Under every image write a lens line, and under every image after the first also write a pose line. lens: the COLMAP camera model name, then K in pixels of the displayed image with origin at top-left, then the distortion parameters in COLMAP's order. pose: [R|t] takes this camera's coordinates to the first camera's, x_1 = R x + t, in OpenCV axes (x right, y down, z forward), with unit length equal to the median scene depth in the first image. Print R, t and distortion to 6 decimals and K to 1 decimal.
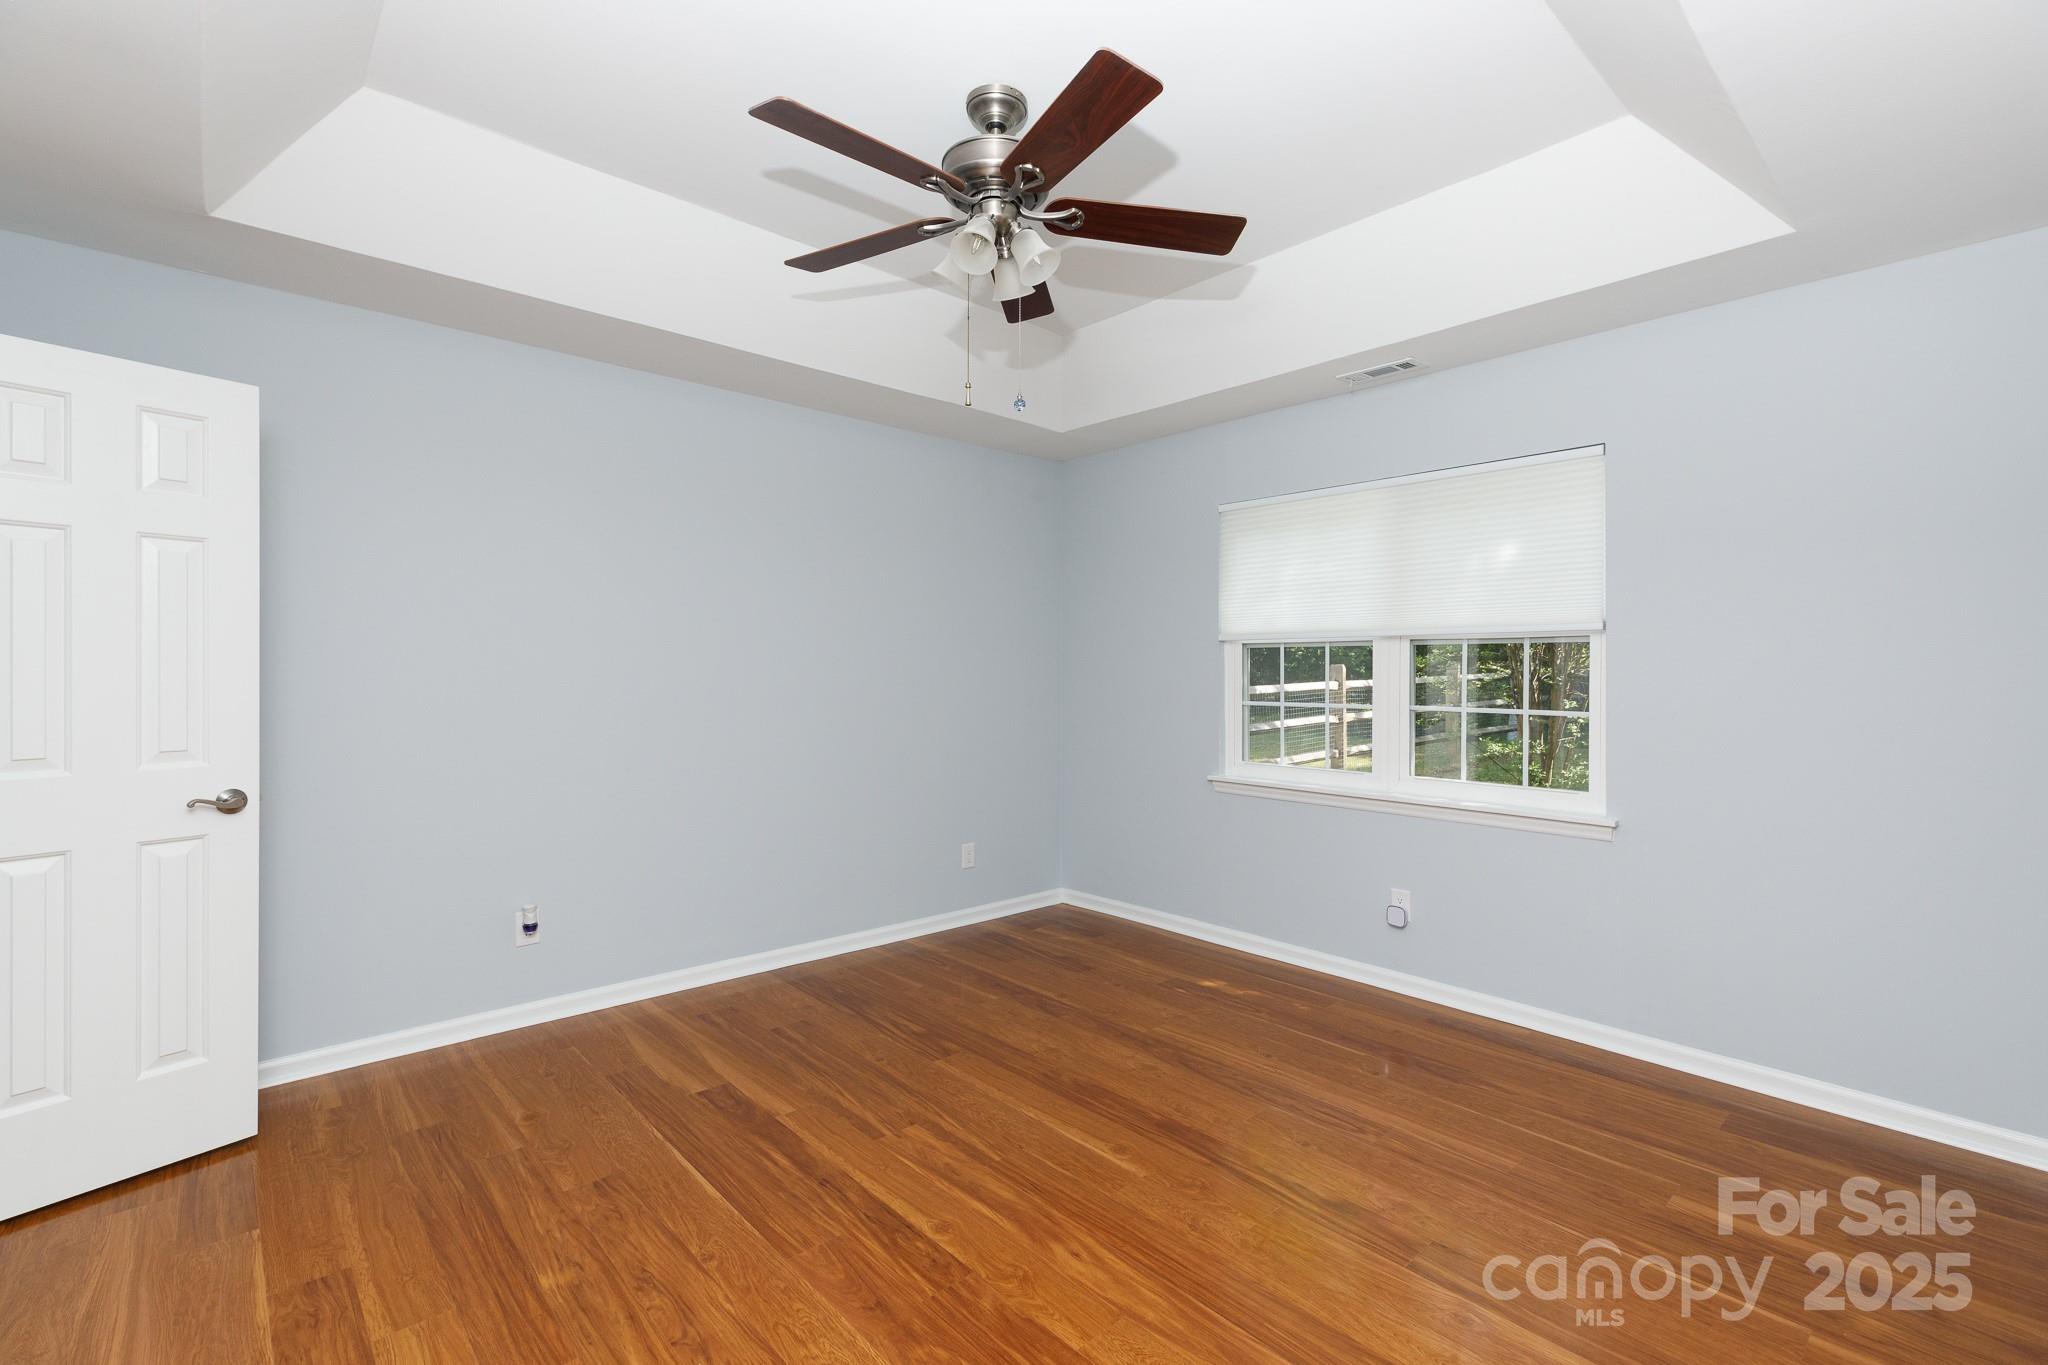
lens RADIAL K [[938.2, 0, 1034.0], [0, 938.2, 668.2], [0, 0, 1]] dist [0.004700, 0.000183]
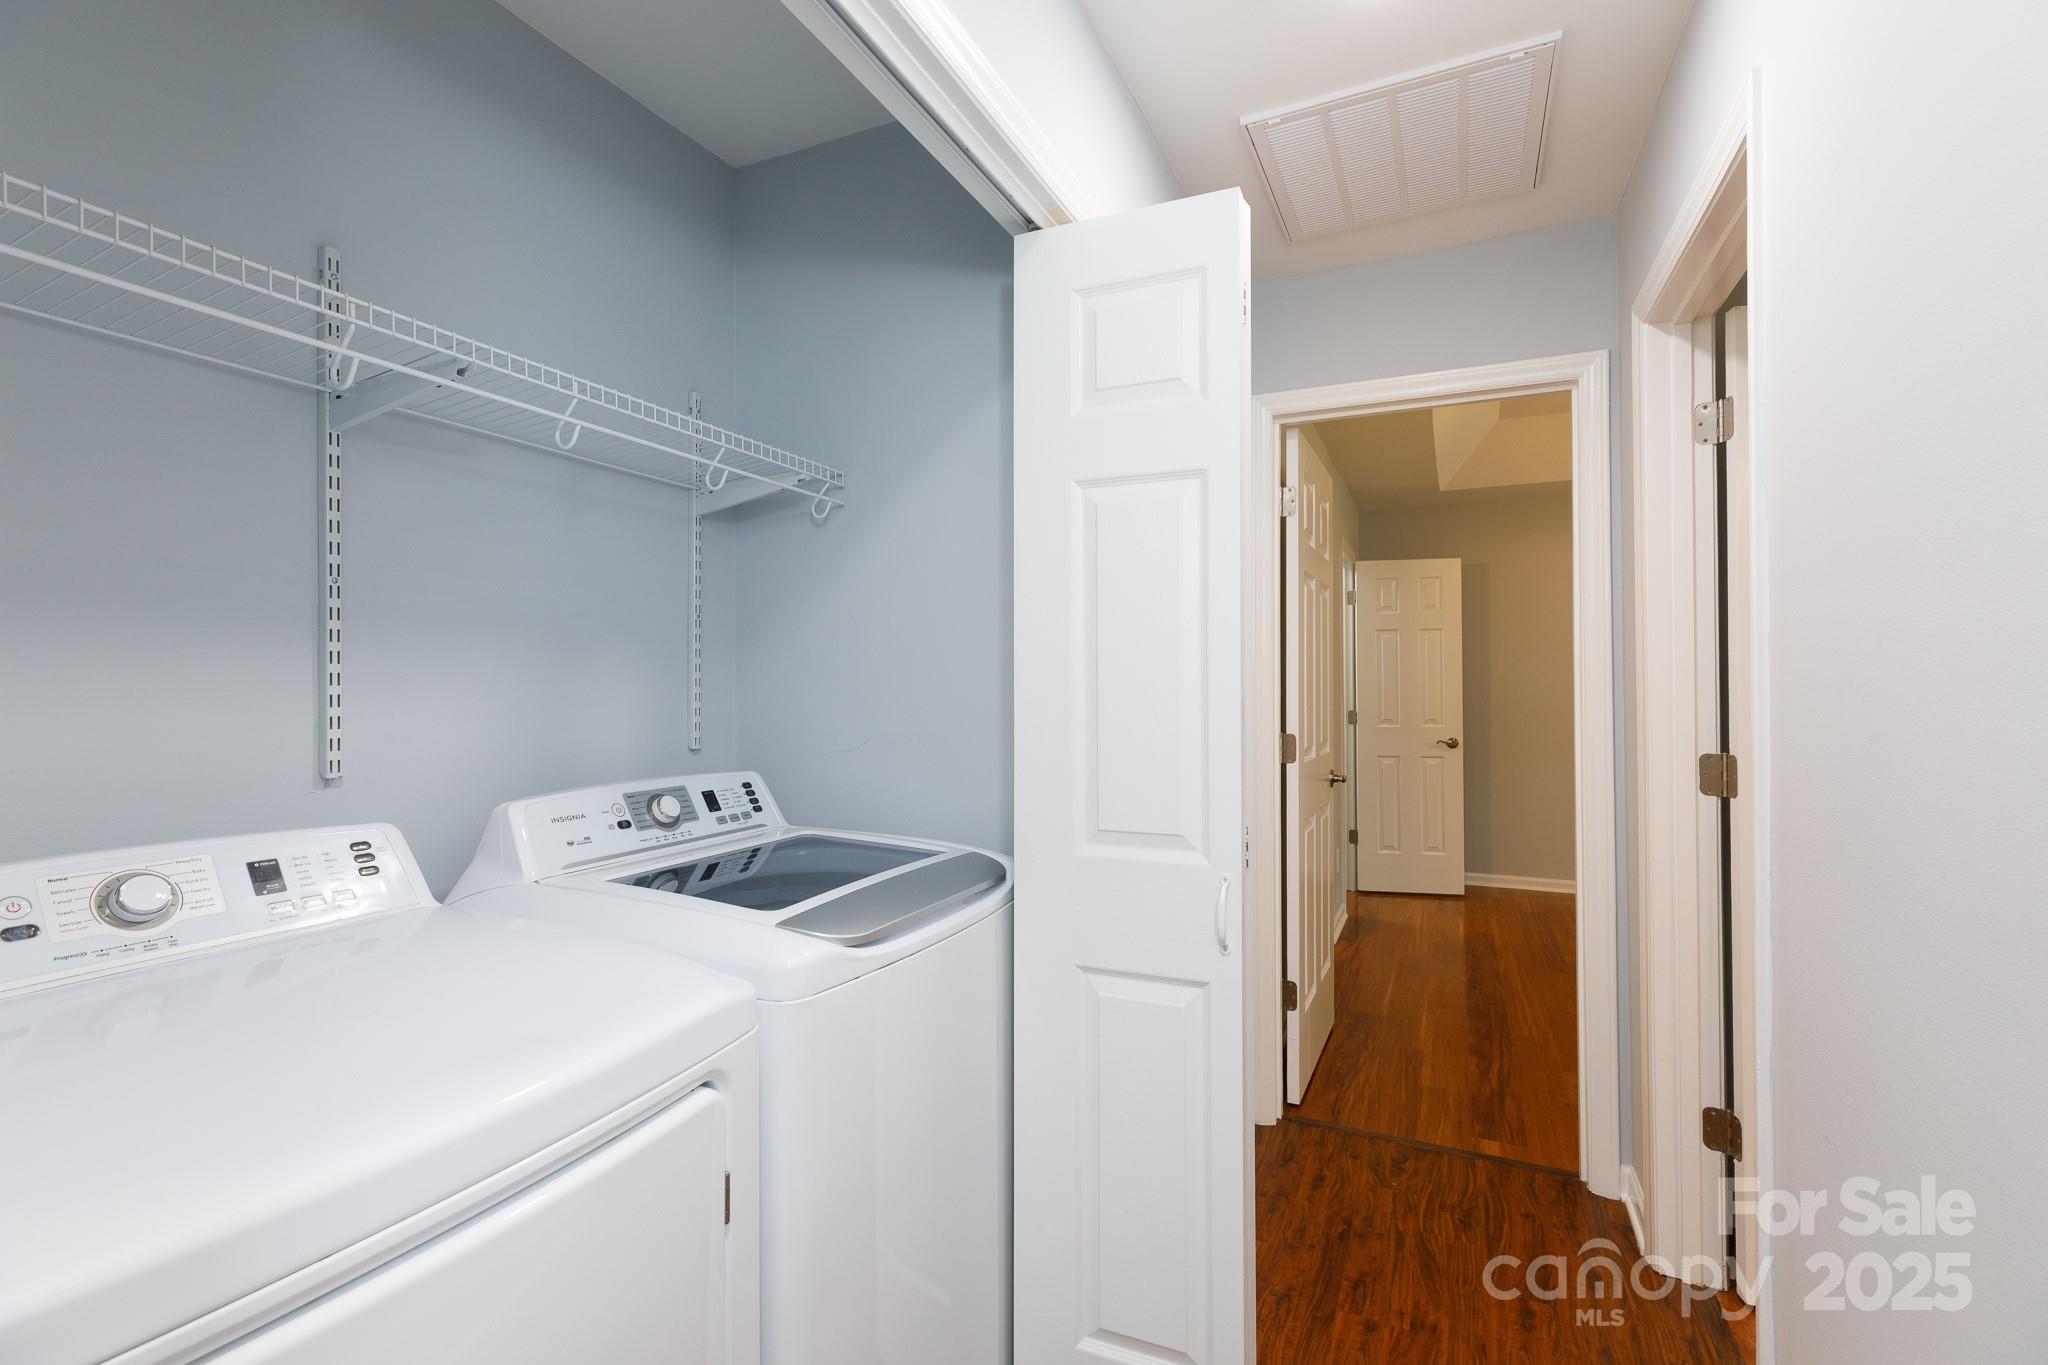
lens RADIAL K [[938.2, 0, 1018.6], [0, 938.2, 680.3], [0, 0, 1]] dist [0.004700, 0.000183]
pose [[0.411848, -0.009611, -0.911202, 0.781041], [0.004342, 0.999954, -0.008584, 0.003859], [0.911242, -0.000421, 0.411871, -0.885063]]
